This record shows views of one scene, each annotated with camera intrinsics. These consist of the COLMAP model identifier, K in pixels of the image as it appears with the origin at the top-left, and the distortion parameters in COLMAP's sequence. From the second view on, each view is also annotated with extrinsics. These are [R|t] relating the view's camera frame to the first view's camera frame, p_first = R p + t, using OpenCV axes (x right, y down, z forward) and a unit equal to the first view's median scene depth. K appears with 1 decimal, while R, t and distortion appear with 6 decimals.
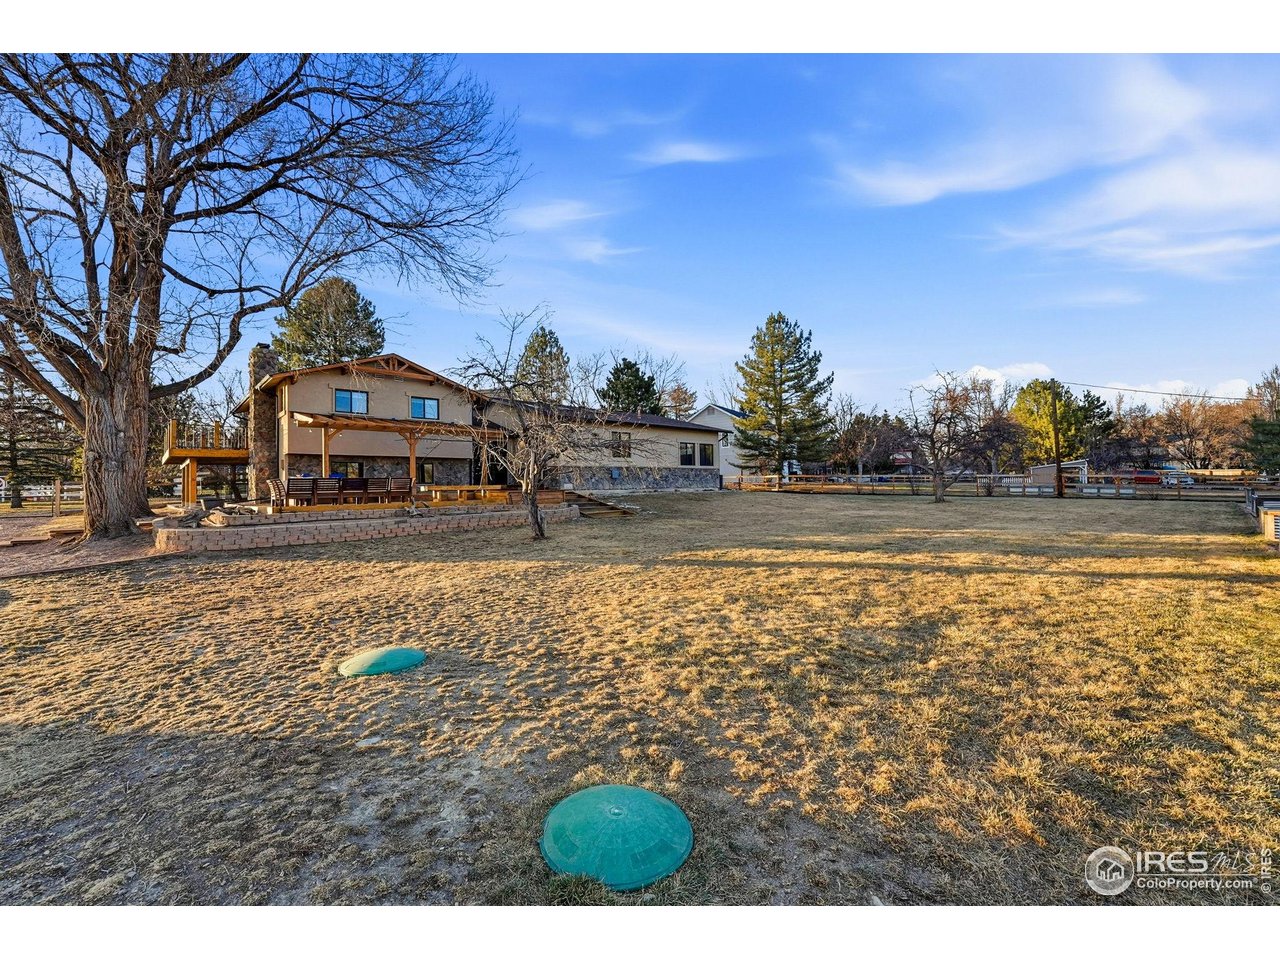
lens RADIAL K [[538.2, 0, 633.7], [0, 538.2, 490.5], [0, 0, 1]] dist [-0.011027, -0.000049]
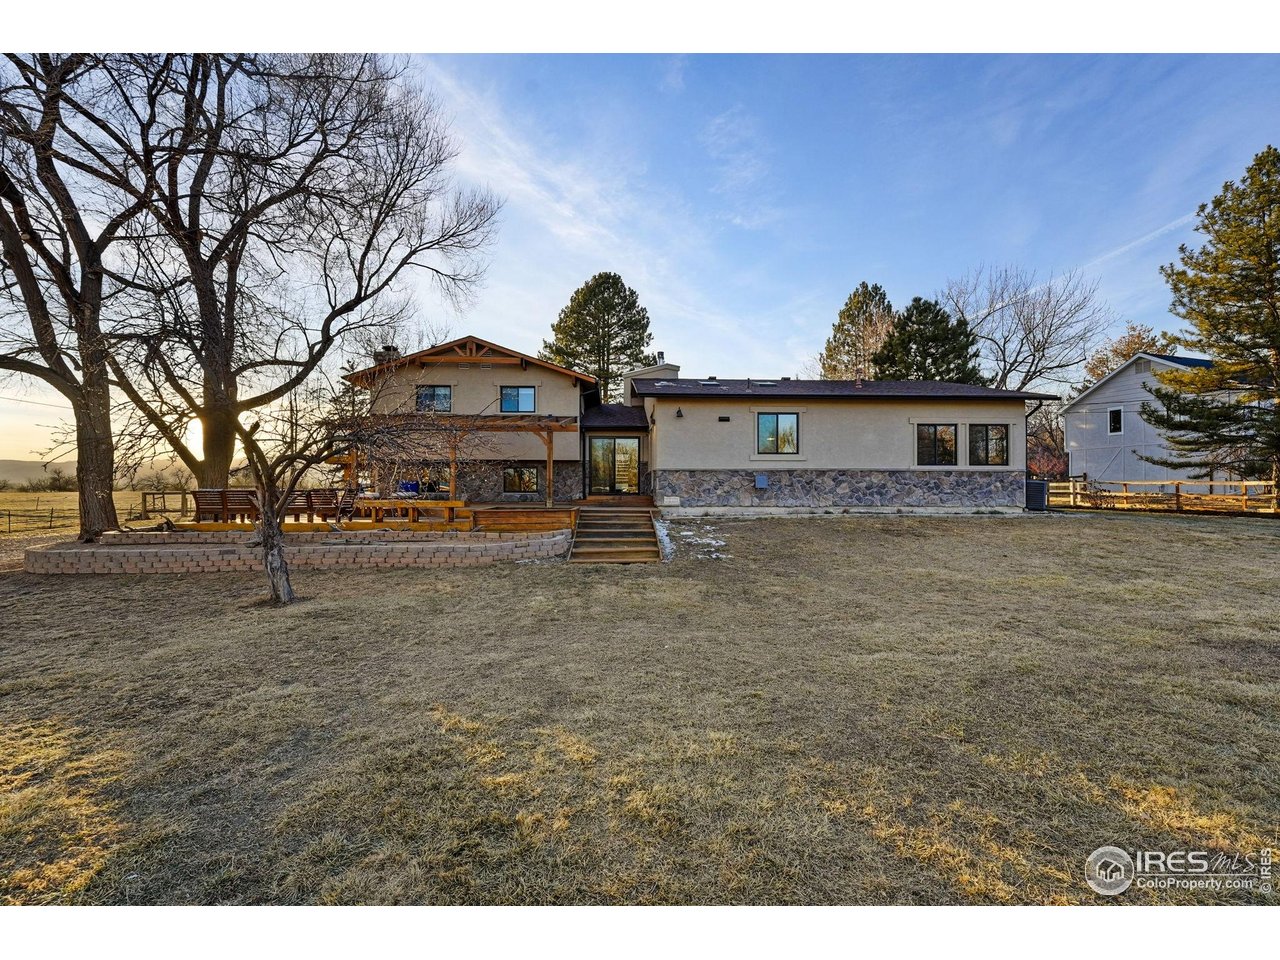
lens RADIAL K [[583.6, 0, 640.0], [0, 583.6, 480.0], [0, 0, 1]] dist [0.000869, 0.000723]
pose [[0.763587, 0.003074, -0.645698, 0.180066], [-0.016567, 0.999753, -0.014831, -0.013218], [0.645493, 0.022022, 0.763449, 0.262088]]
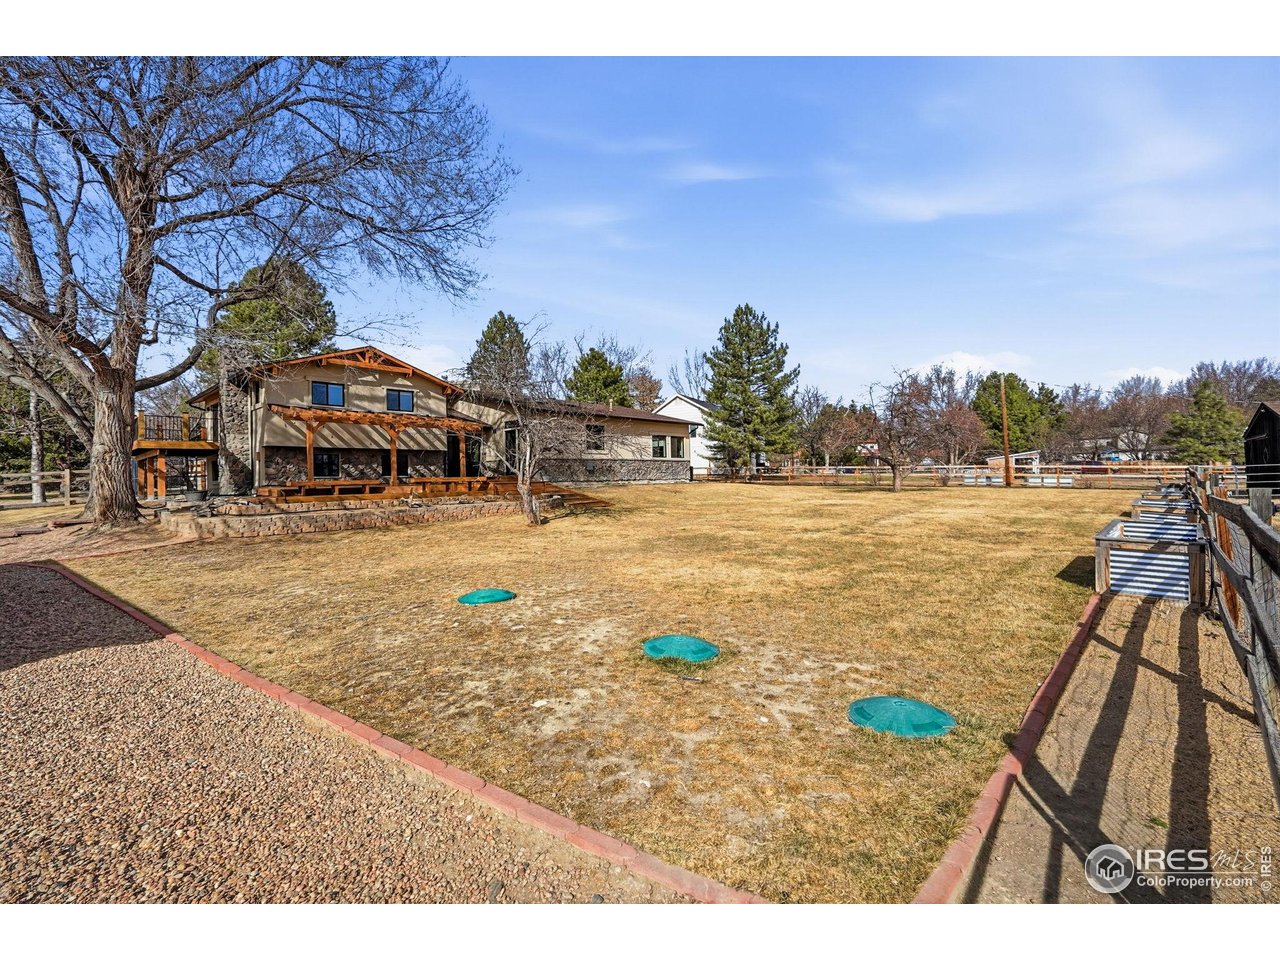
lens RADIAL K [[583.6, 0, 640.0], [0, 583.6, 480.0], [0, 0, 1]] dist [0.000869, 0.000723]
pose [[0.996401, -0.004570, 0.084643, -0.021227], [0.005140, 0.999965, -0.006527, 0.001865], [-0.084610, 0.006939, 0.996390, -0.066657]]
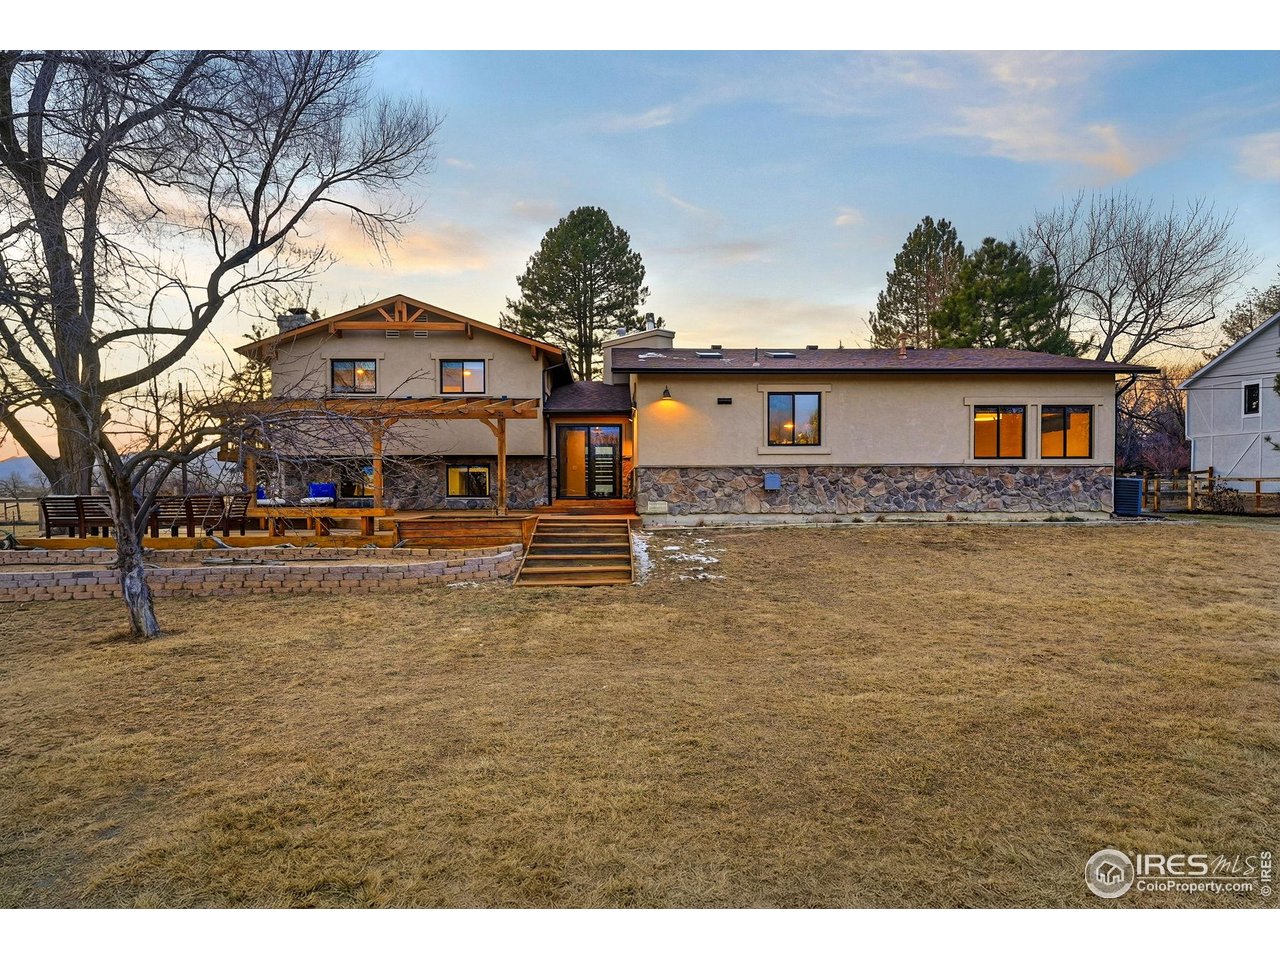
lens RADIAL K [[762.9, 0, 639.2], [0, 762.9, 504.1], [0, 0, 1]] dist [0.004217, -0.000694]
pose [[0.759858, 0.019304, -0.649803, 0.196519], [-0.010418, 0.999792, 0.017518, -0.013642], [0.650006, -0.006541, 0.759901, 0.265895]]
